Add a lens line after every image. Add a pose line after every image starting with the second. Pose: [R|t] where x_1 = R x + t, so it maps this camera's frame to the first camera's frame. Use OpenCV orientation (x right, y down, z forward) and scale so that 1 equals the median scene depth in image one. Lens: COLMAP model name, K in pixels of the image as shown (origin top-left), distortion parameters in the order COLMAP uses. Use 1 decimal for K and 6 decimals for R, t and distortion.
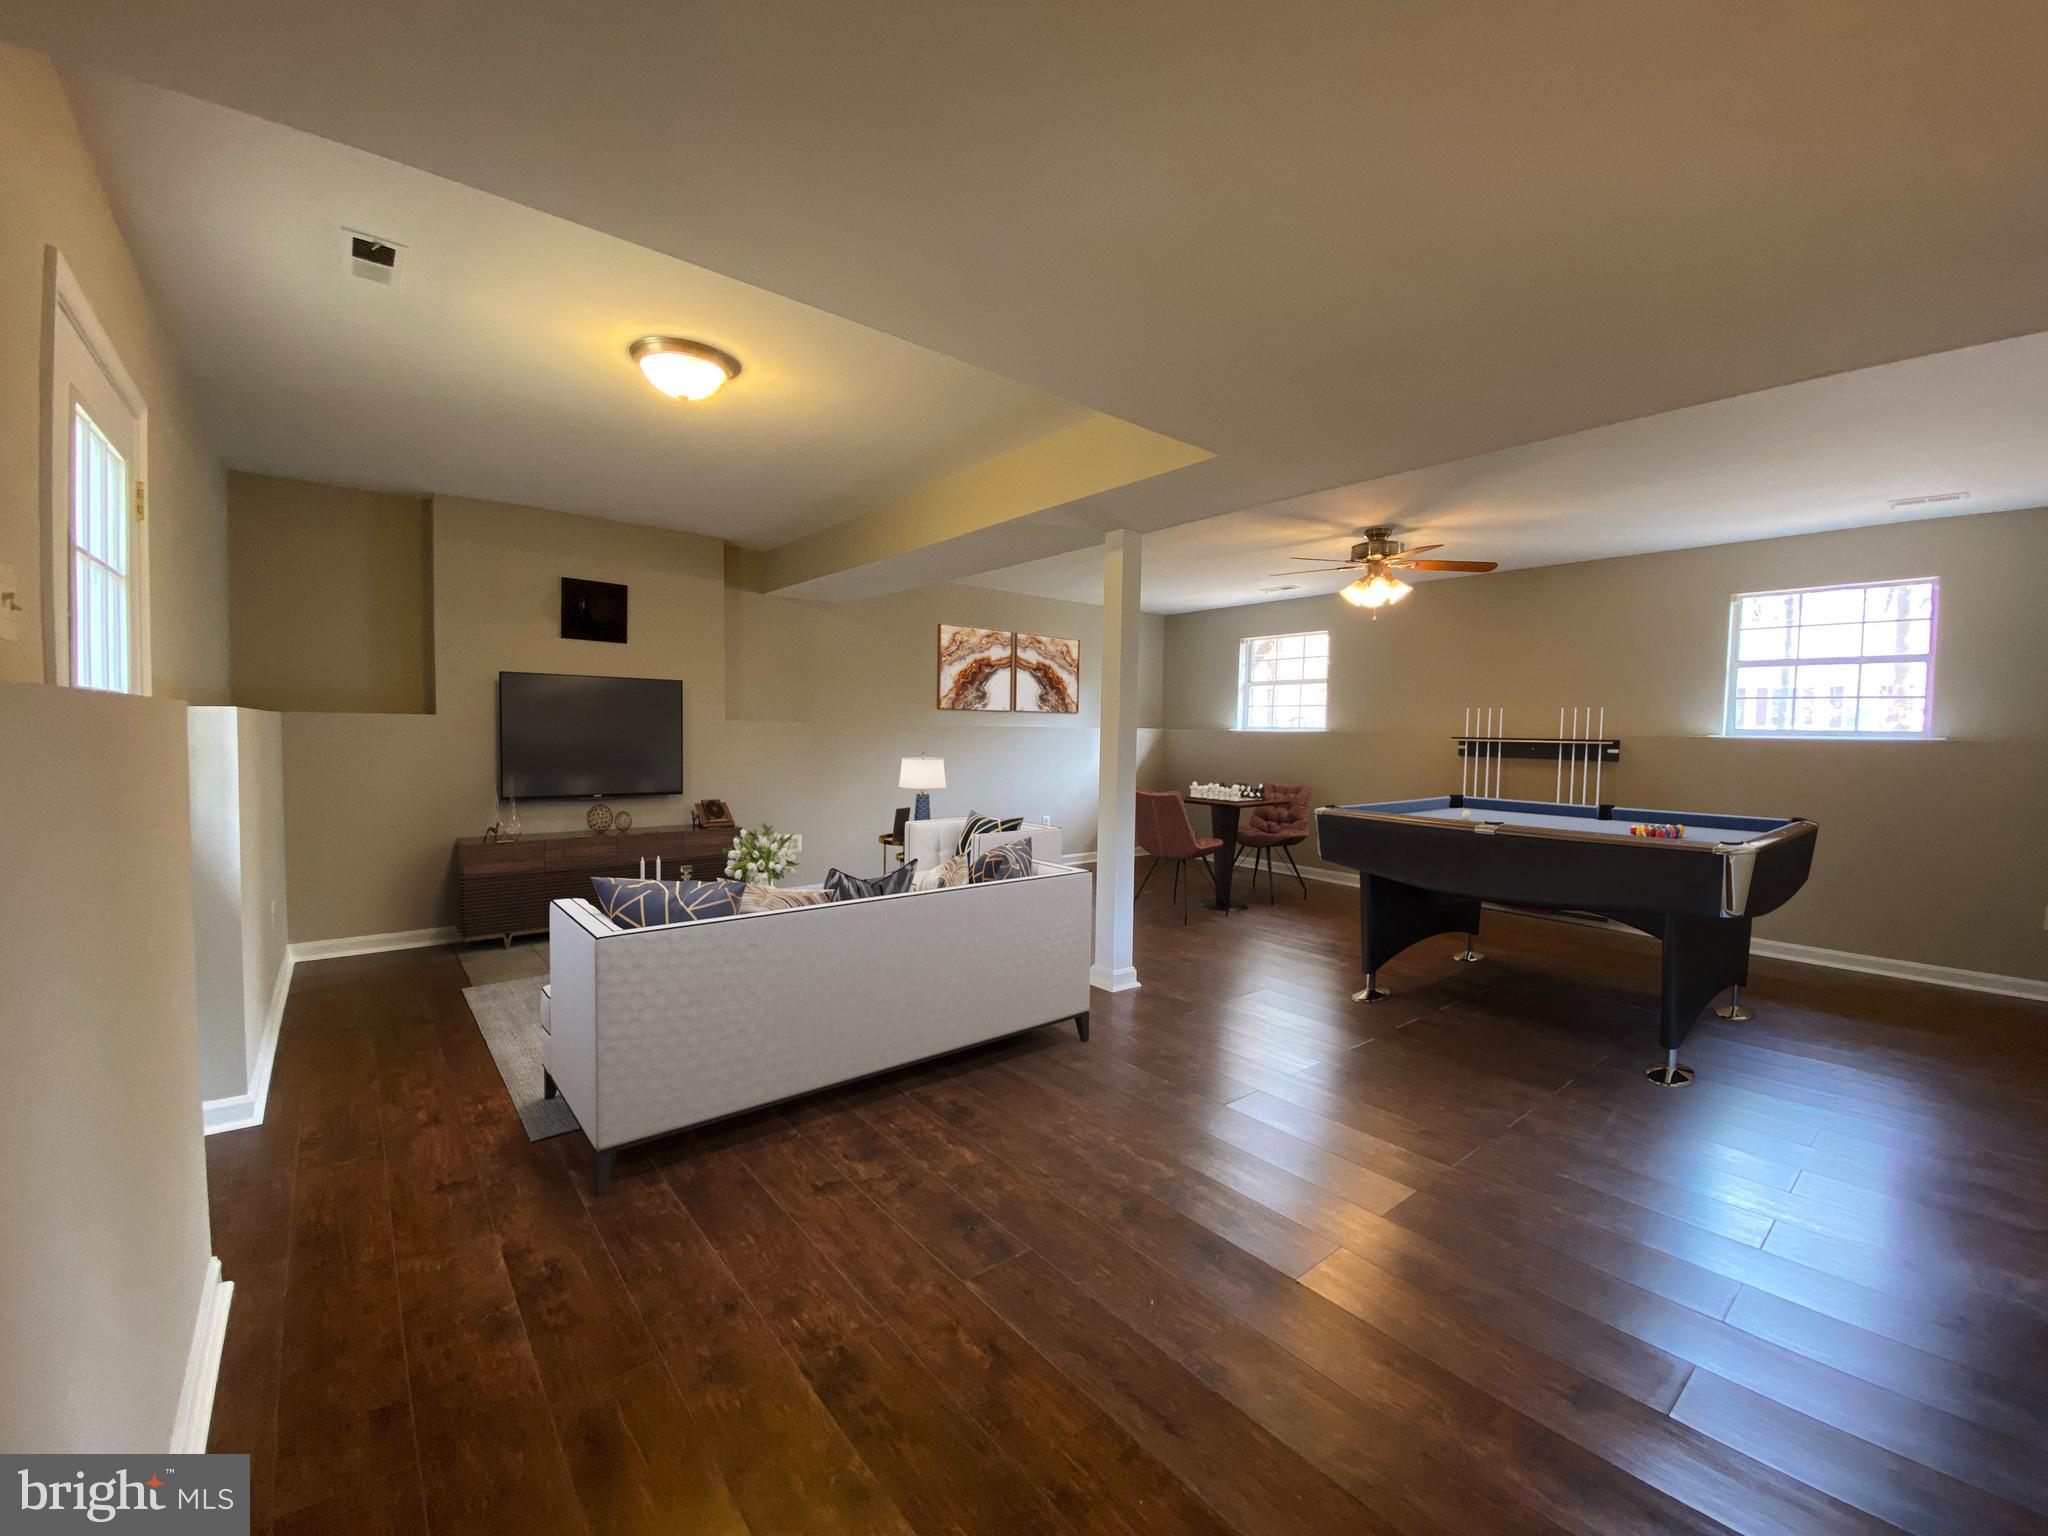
lens RADIAL K [[811.7, 0, 1024.0], [0, 811.7, 768.0], [0, 0, 1]] dist [-0.018809, -0.000177]
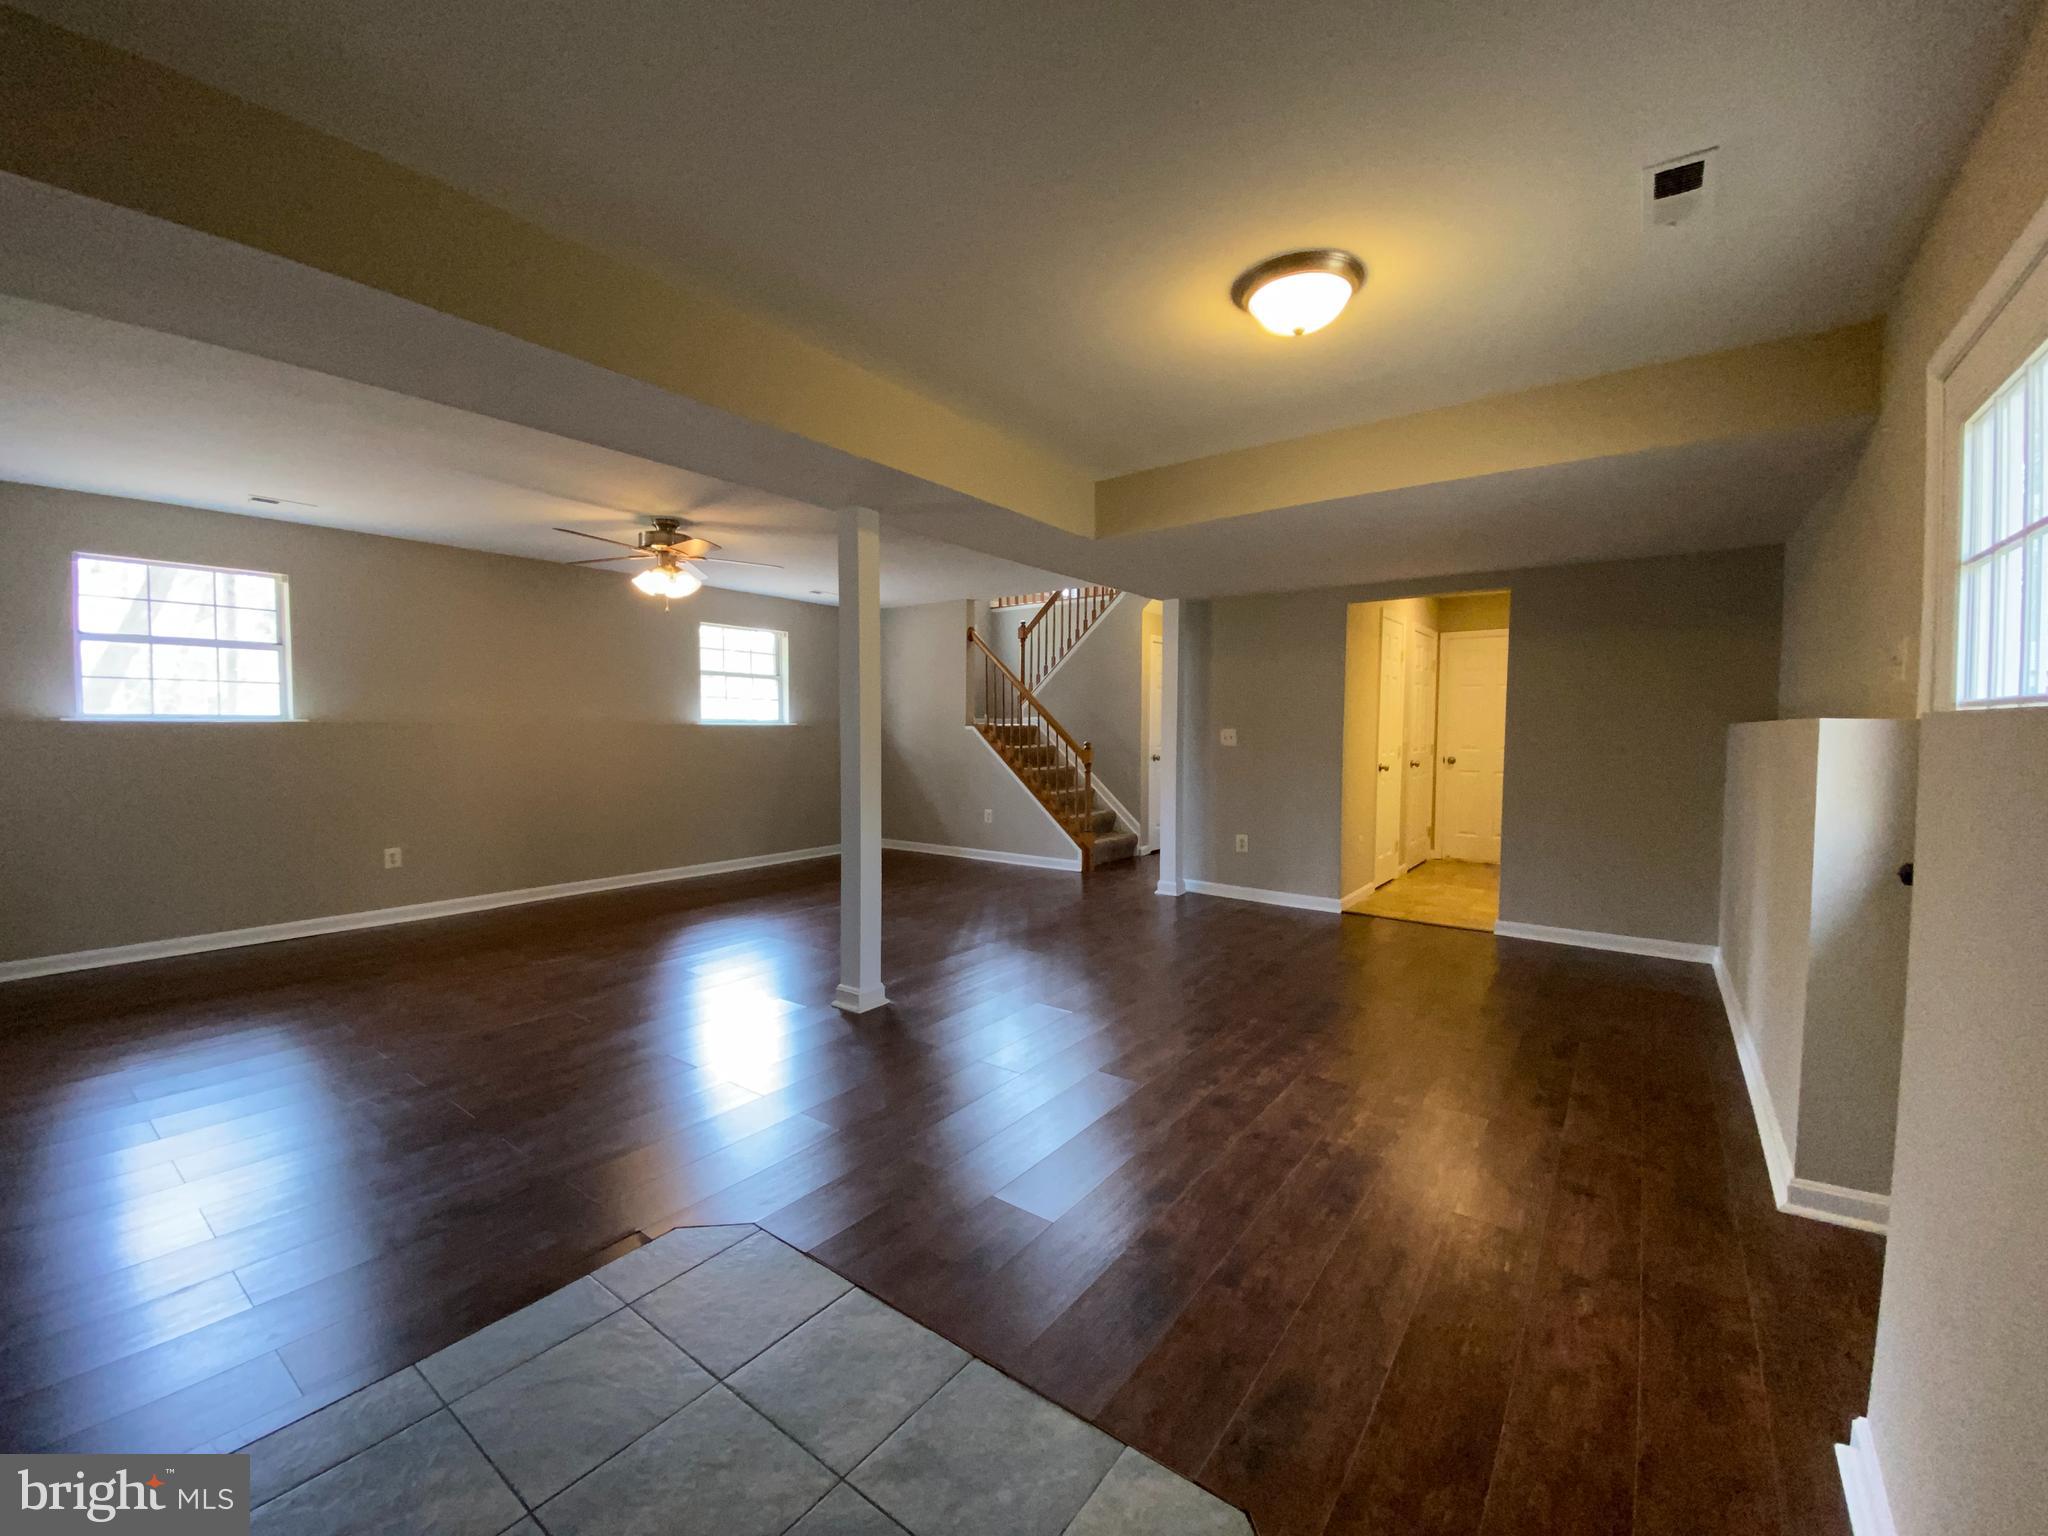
lens RADIAL K [[832.4, 0, 1024.0], [0, 832.4, 768.0], [0, 0, 1]] dist [-0.001585, -0.000207]
pose [[-0.231476, -0.059201, 0.971038, -0.668908], [0.036967, 0.996891, 0.069590, -0.046714], [-0.972138, 0.052005, -0.228568, 0.822660]]
